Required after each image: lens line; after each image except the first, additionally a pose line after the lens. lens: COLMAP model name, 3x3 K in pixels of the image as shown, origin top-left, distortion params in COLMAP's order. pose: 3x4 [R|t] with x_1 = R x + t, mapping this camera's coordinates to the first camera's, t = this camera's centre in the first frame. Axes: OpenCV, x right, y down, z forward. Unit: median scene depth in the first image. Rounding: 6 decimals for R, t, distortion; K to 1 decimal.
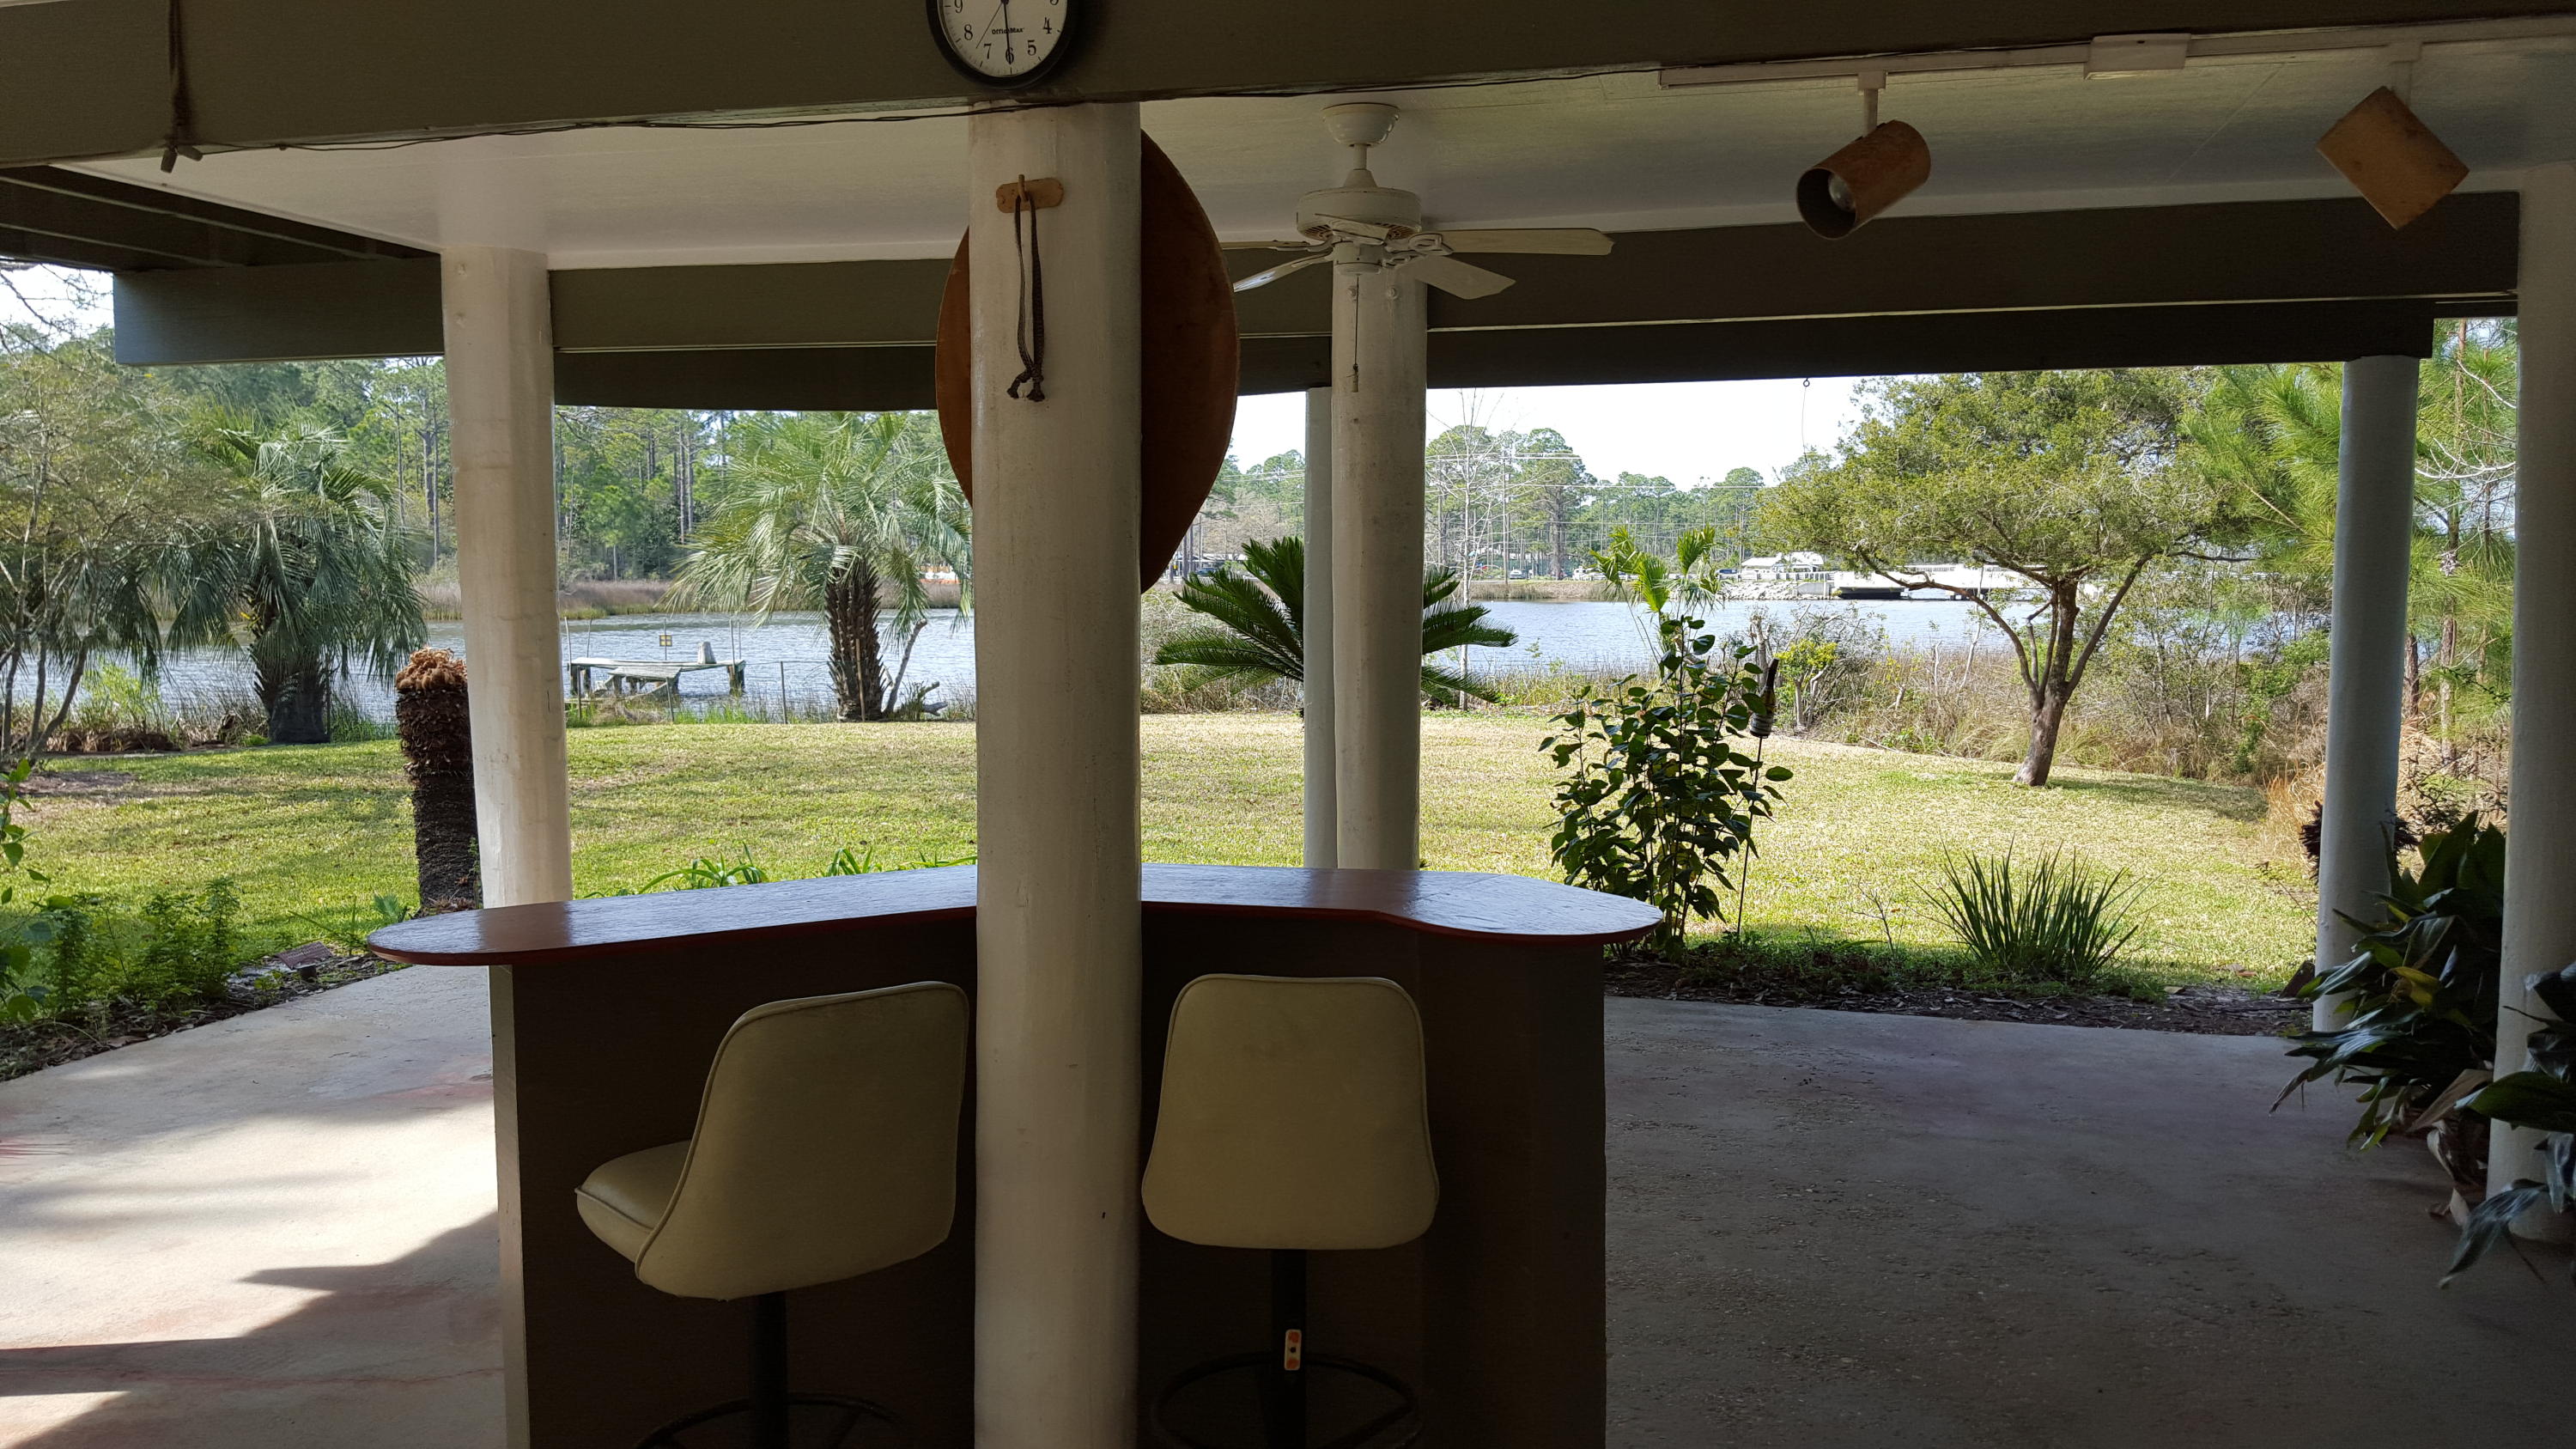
lens RADIAL K [[1956.5, 0, 1239.4], [0, 1956.5, 766.5], [0, 0, 1]] dist [0.179398, -0.276210]
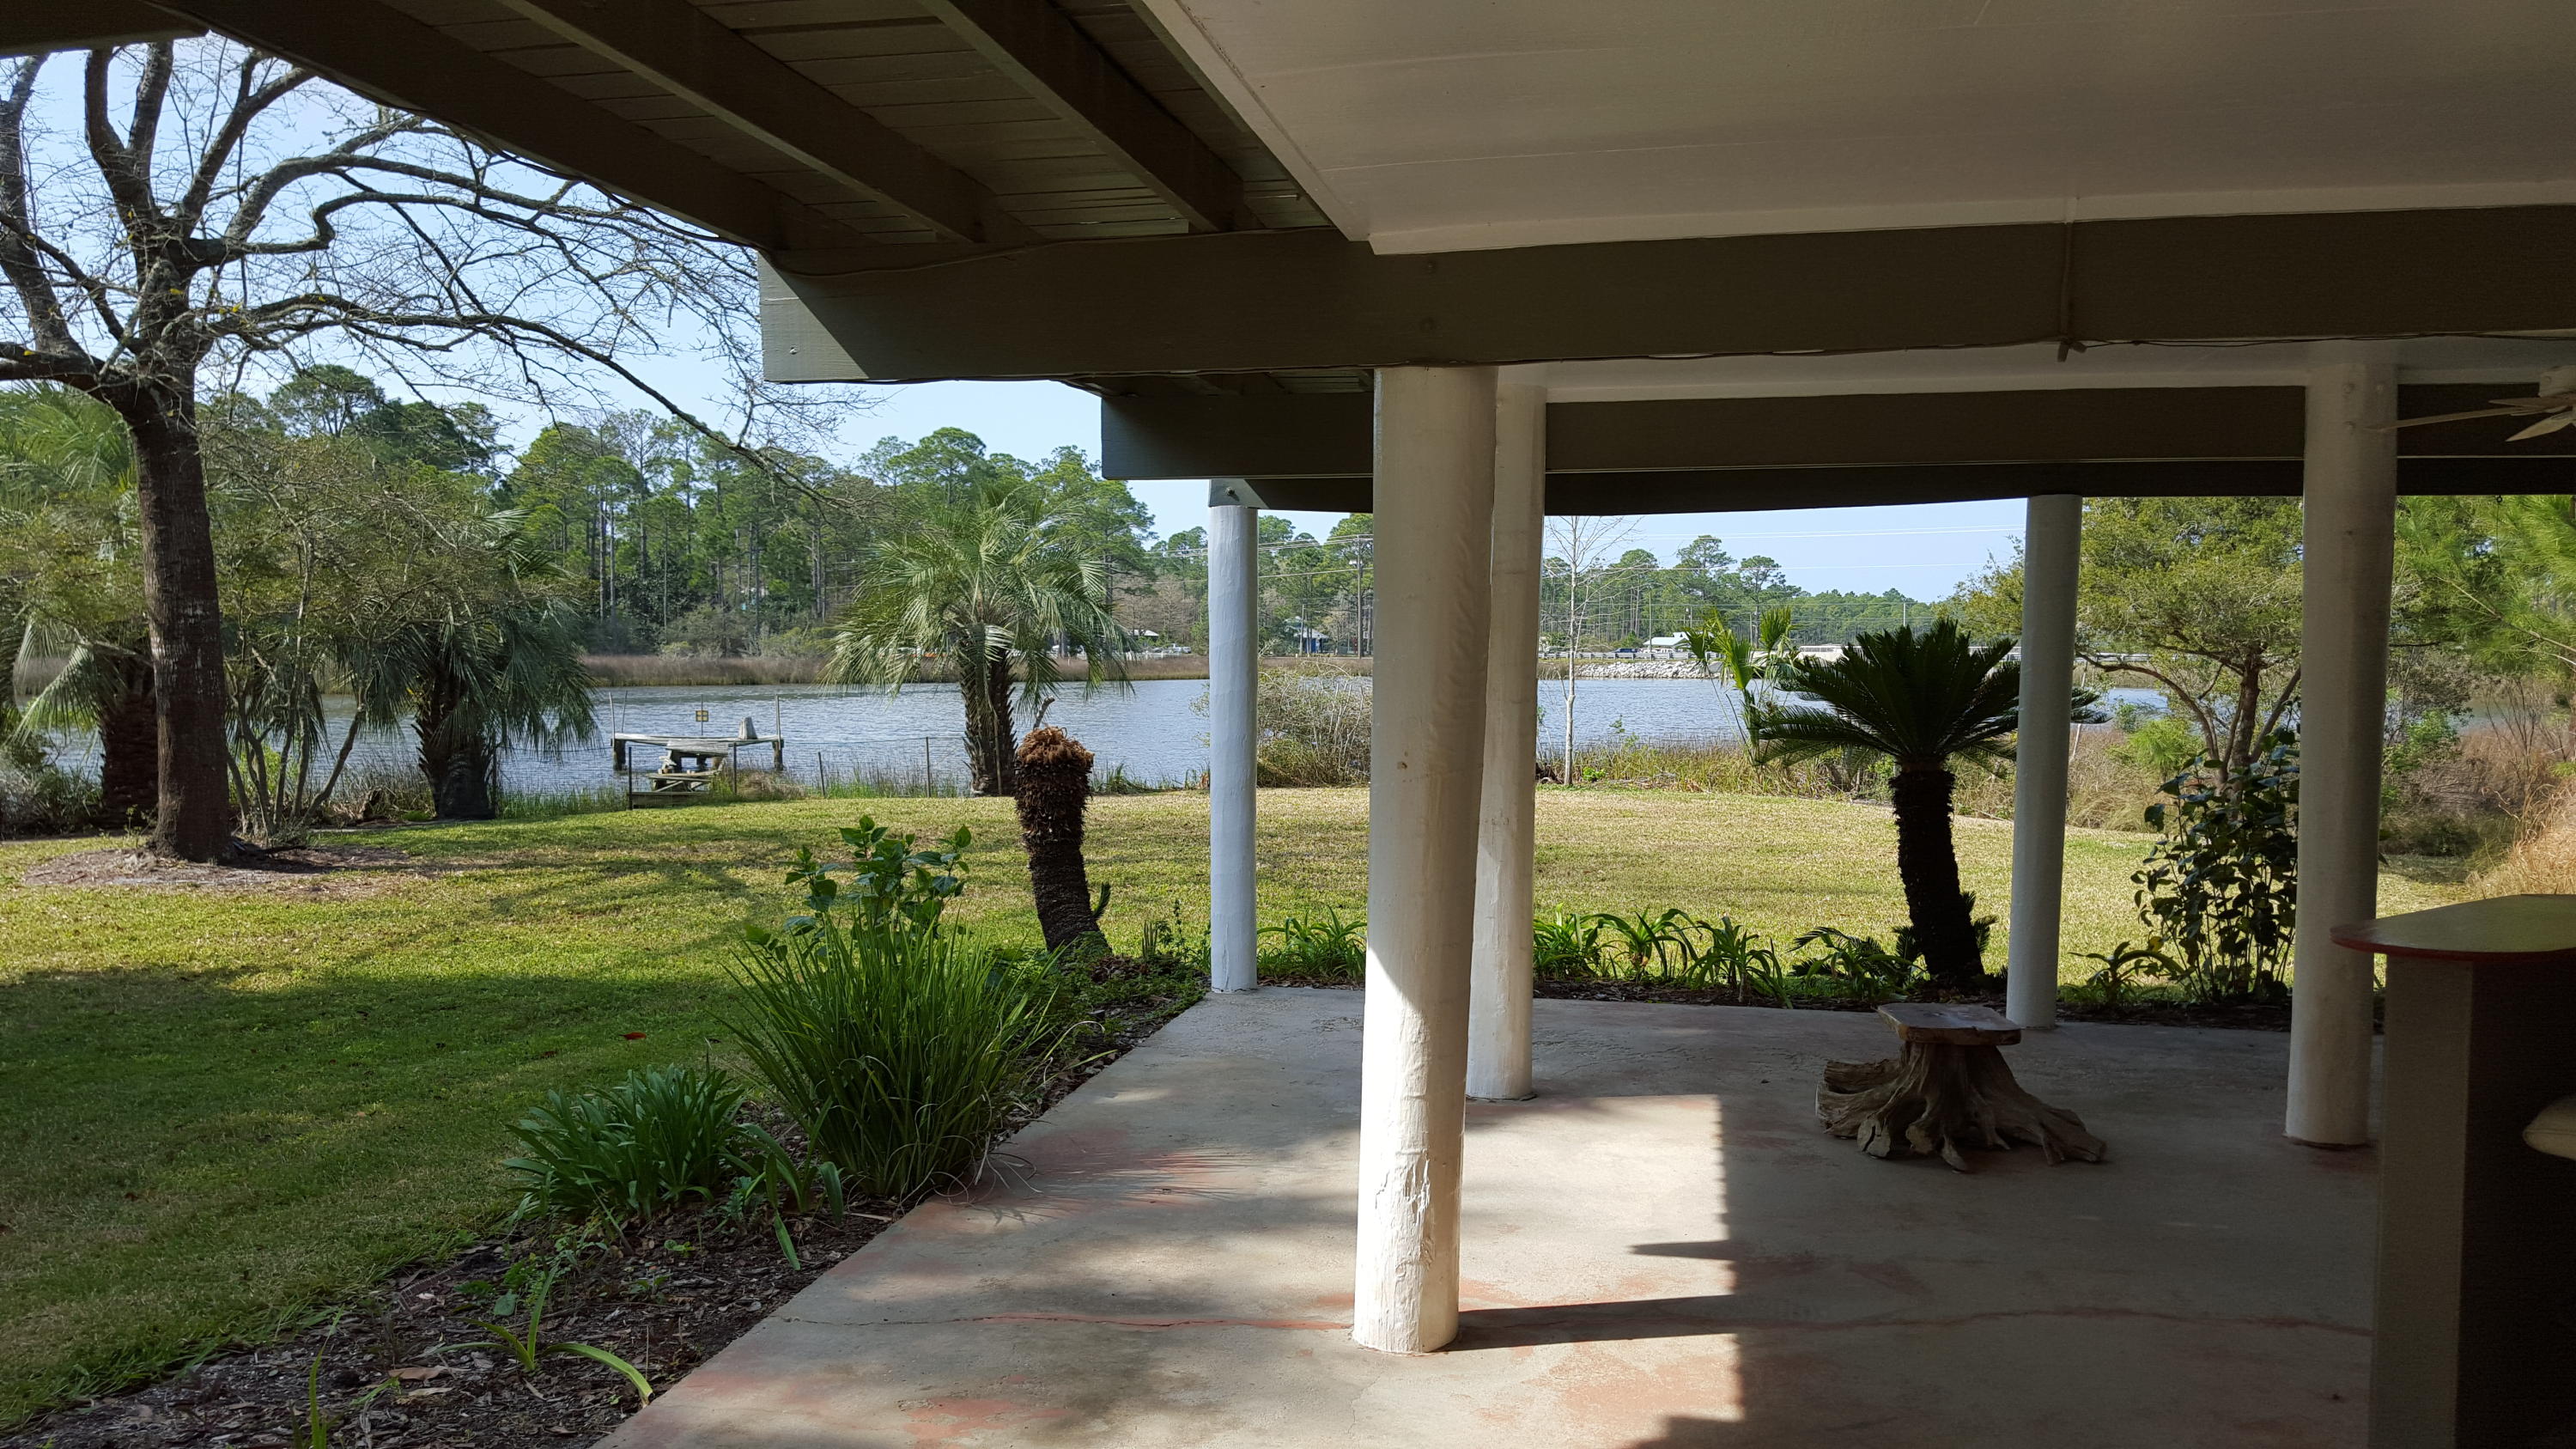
lens RADIAL K [[1955.8, 0, 1302.0], [0, 1955.8, 789.8], [0, 0, 1]] dist [0.199789, -0.368478]
pose [[0.996948, -0.001487, 0.078053, -0.133976], [0.003543, 0.999650, -0.026204, 0.001544], [-0.077987, 0.026400, 0.996605, -0.029019]]
